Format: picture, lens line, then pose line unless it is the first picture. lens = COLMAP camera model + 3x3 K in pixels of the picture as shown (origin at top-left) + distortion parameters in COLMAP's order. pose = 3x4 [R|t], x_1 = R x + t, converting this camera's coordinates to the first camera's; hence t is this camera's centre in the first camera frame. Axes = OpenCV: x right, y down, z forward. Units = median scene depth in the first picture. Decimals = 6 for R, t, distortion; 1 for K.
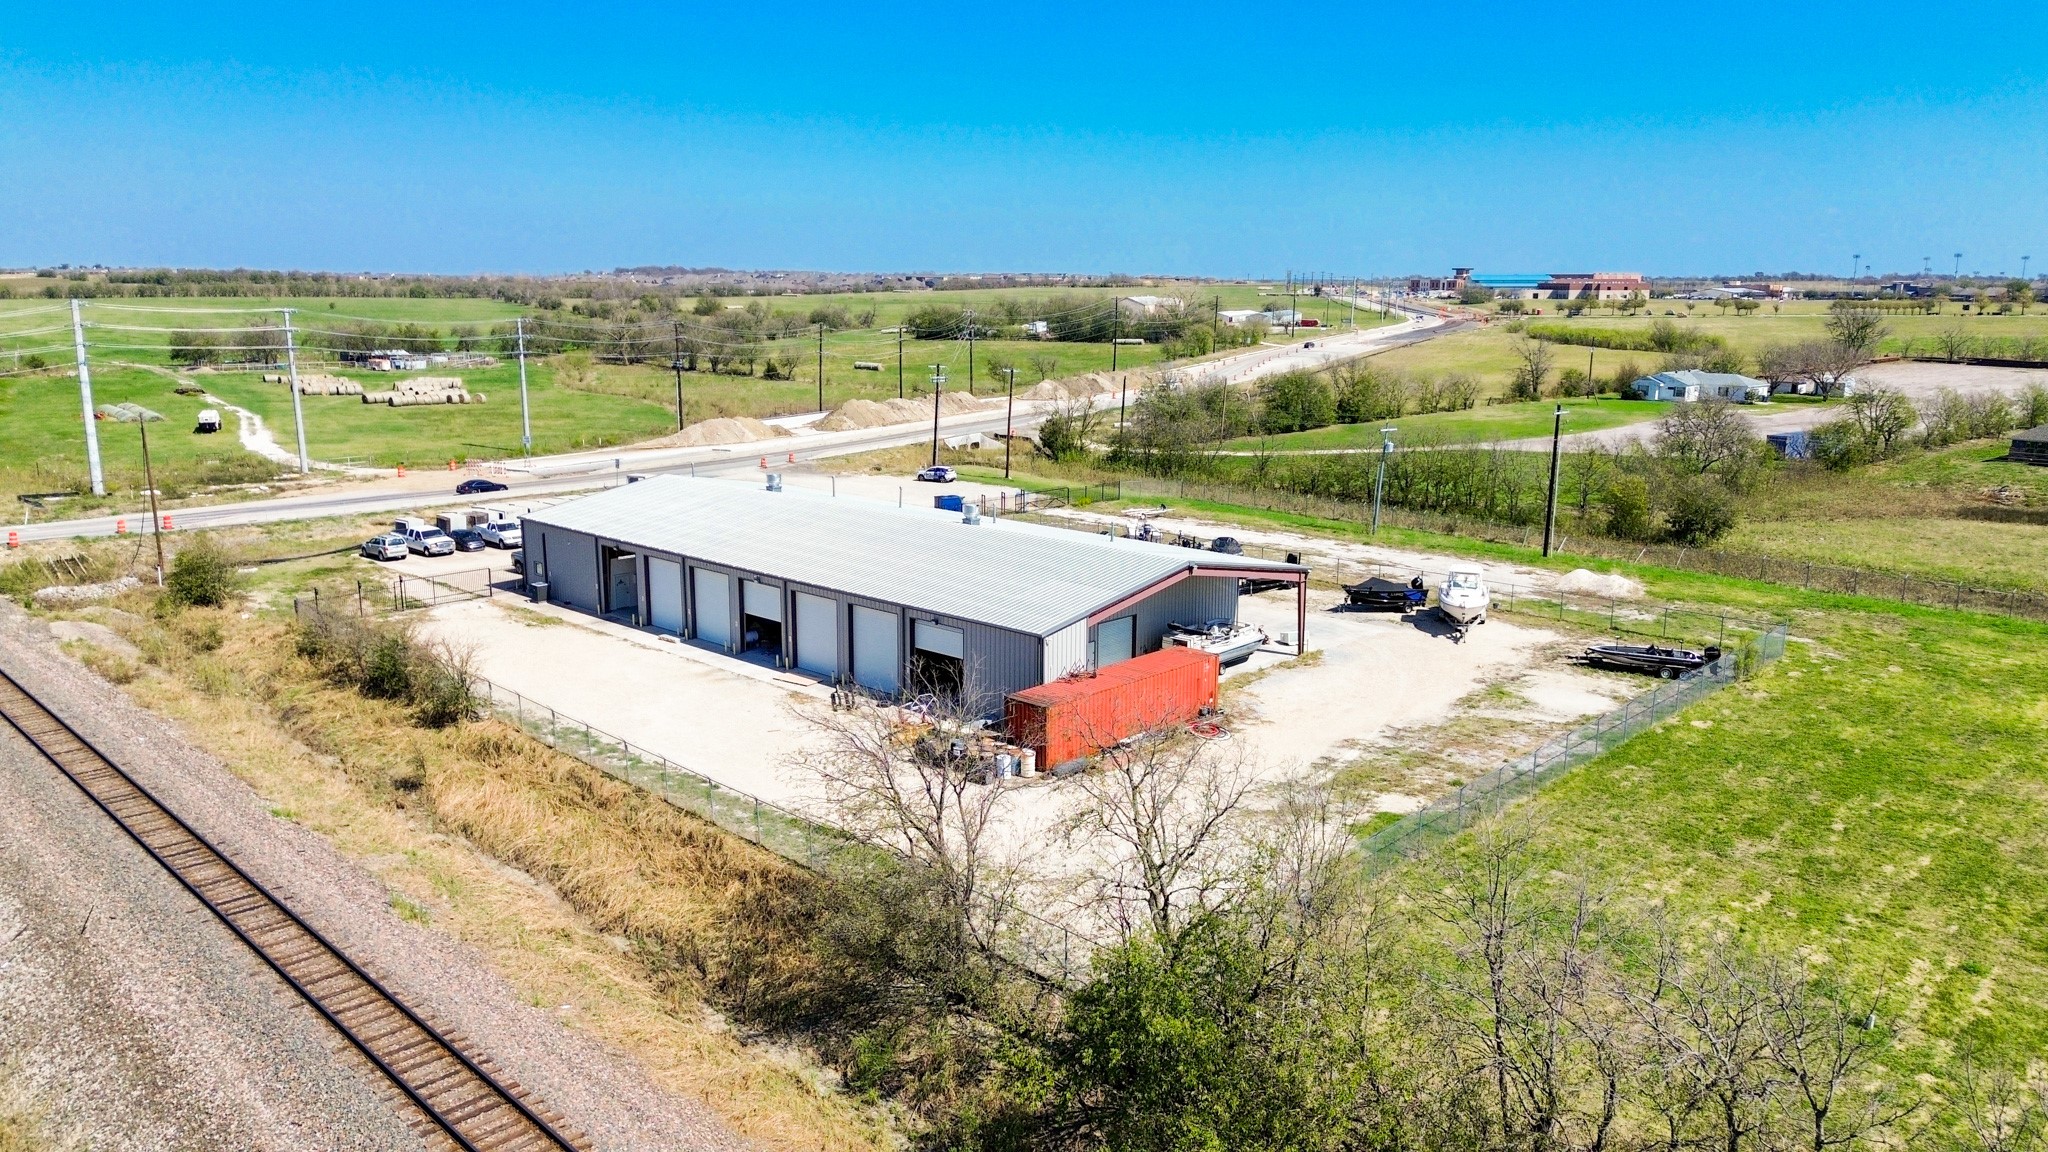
lens RADIAL K [[1445.0, 0, 1032.9], [0, 1445.0, 579.1], [0, 0, 1]] dist [0.059067, -0.042469]
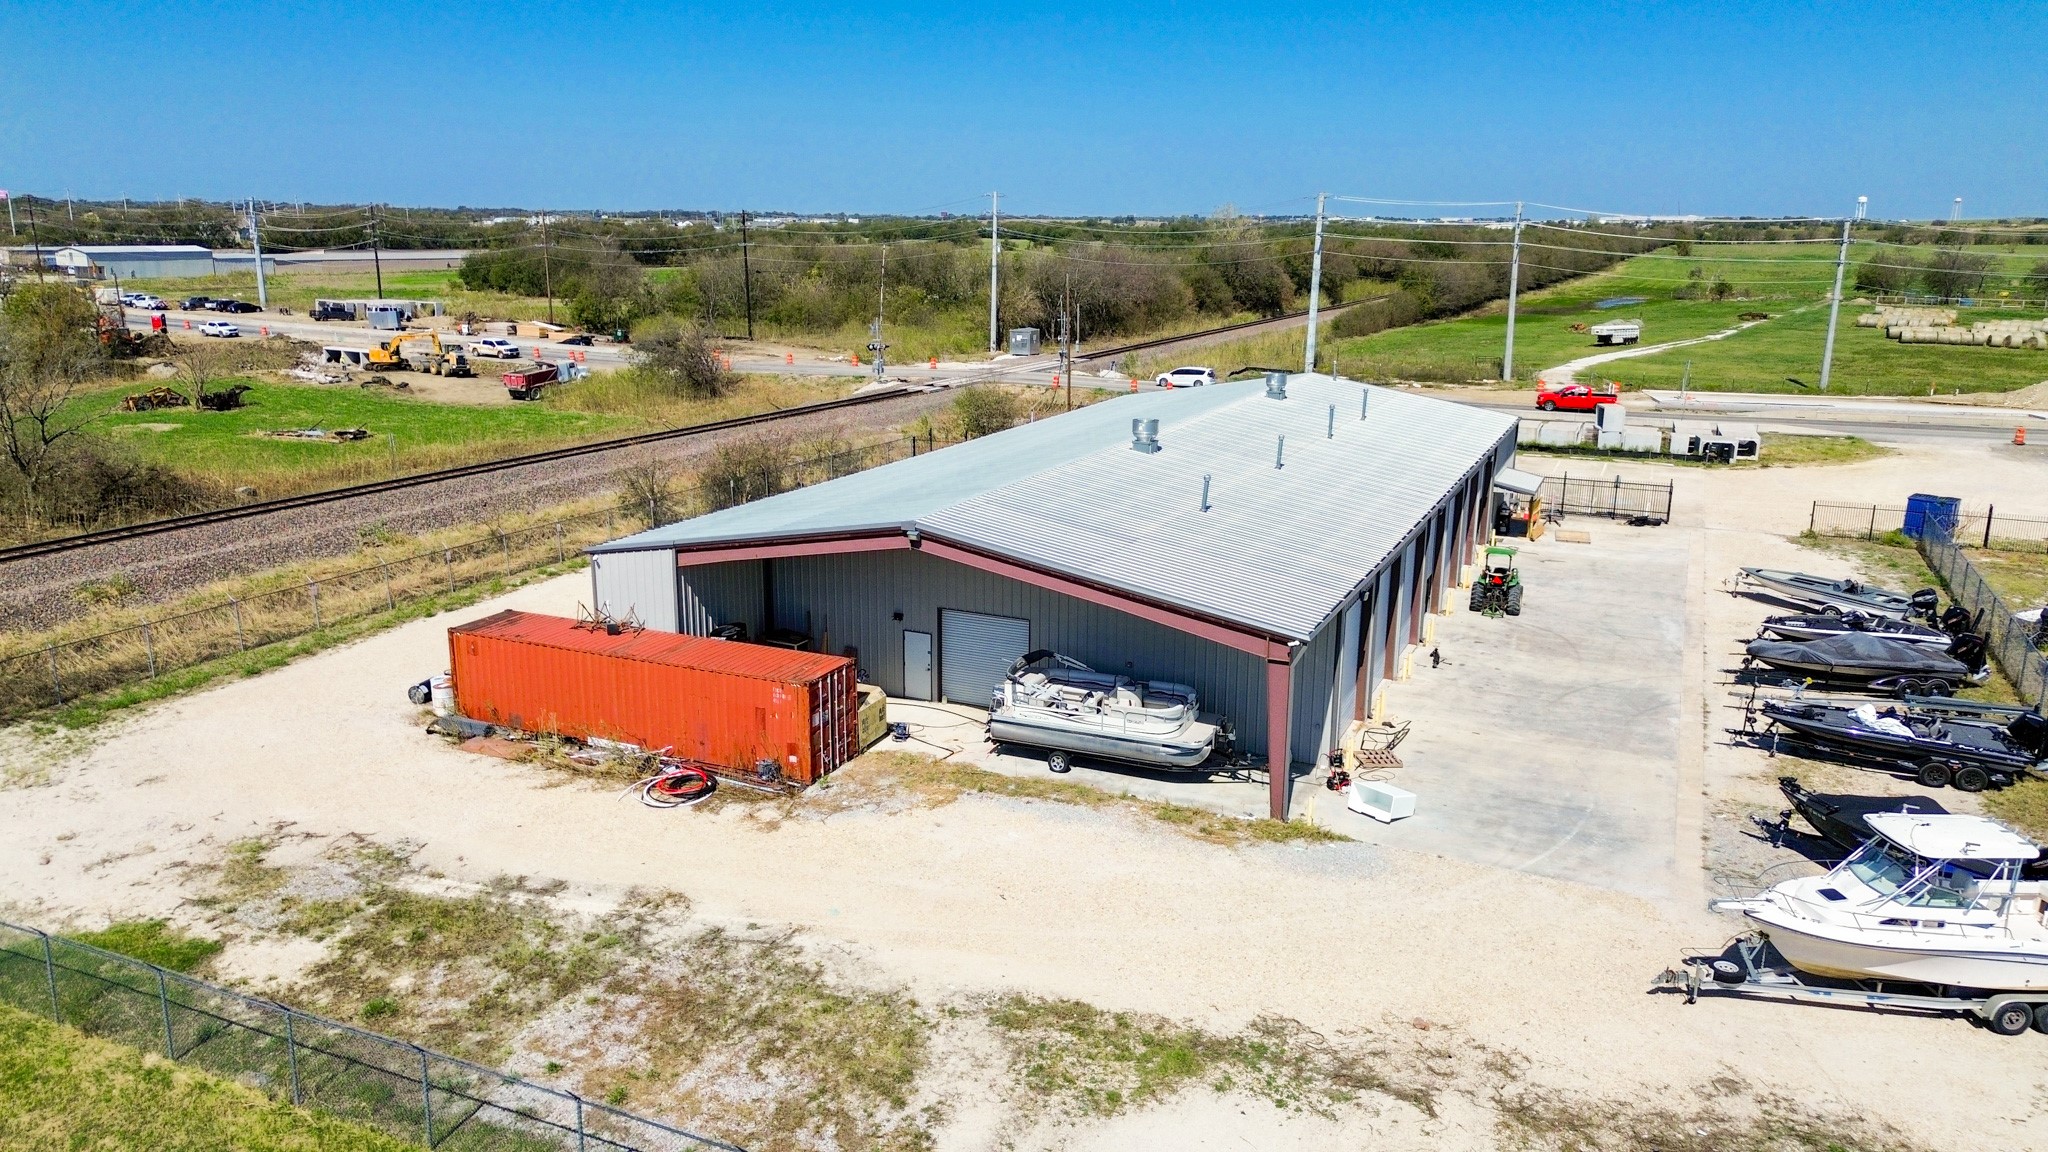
lens RADIAL K [[1445.0, 0, 1022.4], [0, 1445.0, 579.8], [0, 0, 1]] dist [0.059067, -0.042469]
pose [[0.320238, 0.222919, -0.920736, 0.613679], [-0.197188, 0.966317, 0.165371, -0.087798], [0.926588, 0.128600, 0.353408, 0.822035]]
